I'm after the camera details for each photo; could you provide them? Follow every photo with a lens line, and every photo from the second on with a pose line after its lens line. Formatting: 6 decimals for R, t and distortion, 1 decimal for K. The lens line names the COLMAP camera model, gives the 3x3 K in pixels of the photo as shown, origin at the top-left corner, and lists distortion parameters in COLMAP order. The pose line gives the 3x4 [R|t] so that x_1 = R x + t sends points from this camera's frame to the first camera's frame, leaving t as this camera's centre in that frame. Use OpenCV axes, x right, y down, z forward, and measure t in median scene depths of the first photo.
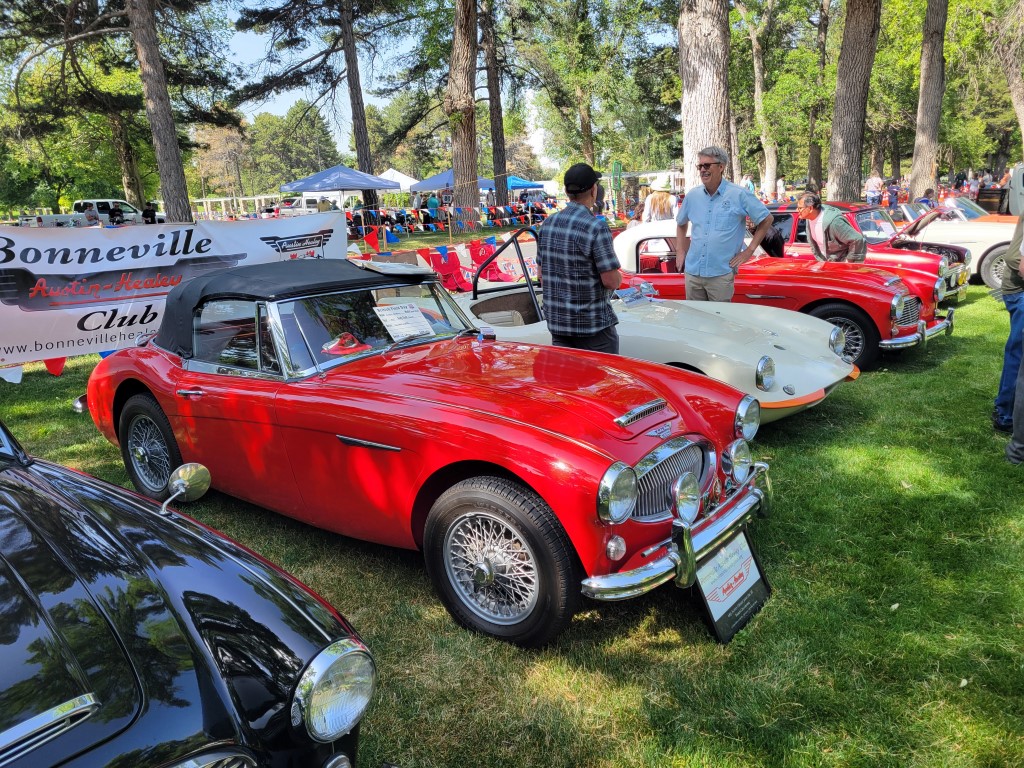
lens RADIAL K [[752.7, 0, 512.8], [0, 752.7, 369.9], [0, 0, 1]] dist [0.089135, -0.070154]
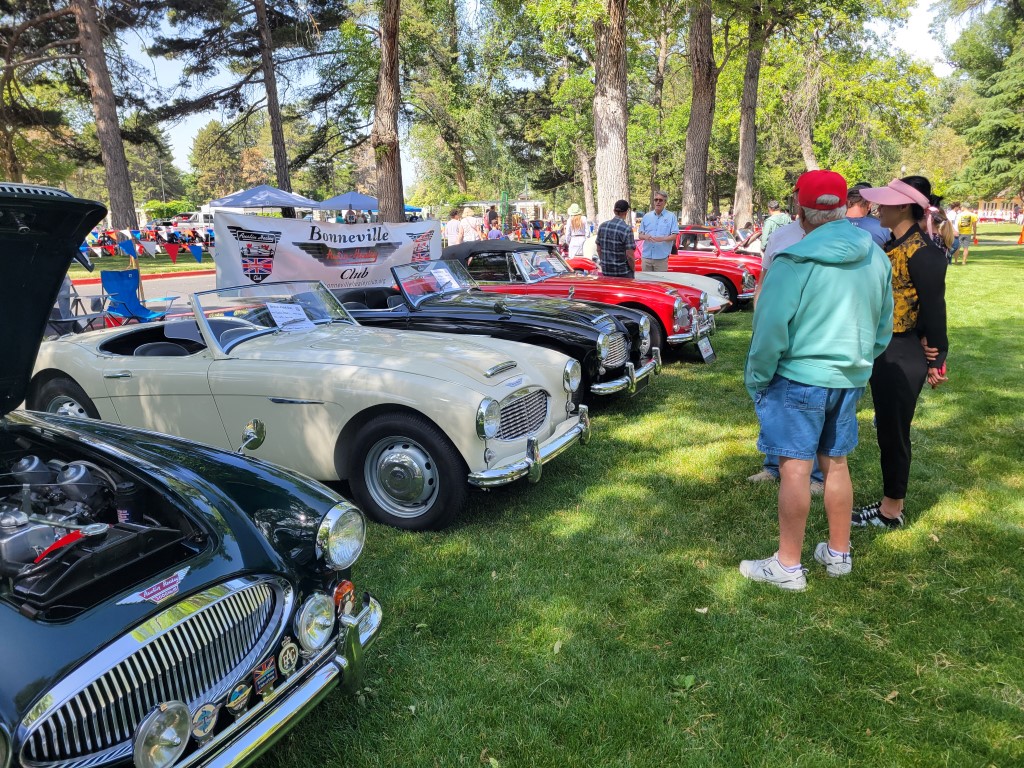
lens RADIAL K [[752.7, 0, 512.8], [0, 752.7, 369.9], [0, 0, 1]] dist [0.089135, -0.070154]
pose [[0.980048, -0.010317, 0.198495, -0.079948], [0.016709, 0.999393, -0.030552, 0.035282], [-0.198060, 0.033259, 0.979626, -0.131772]]
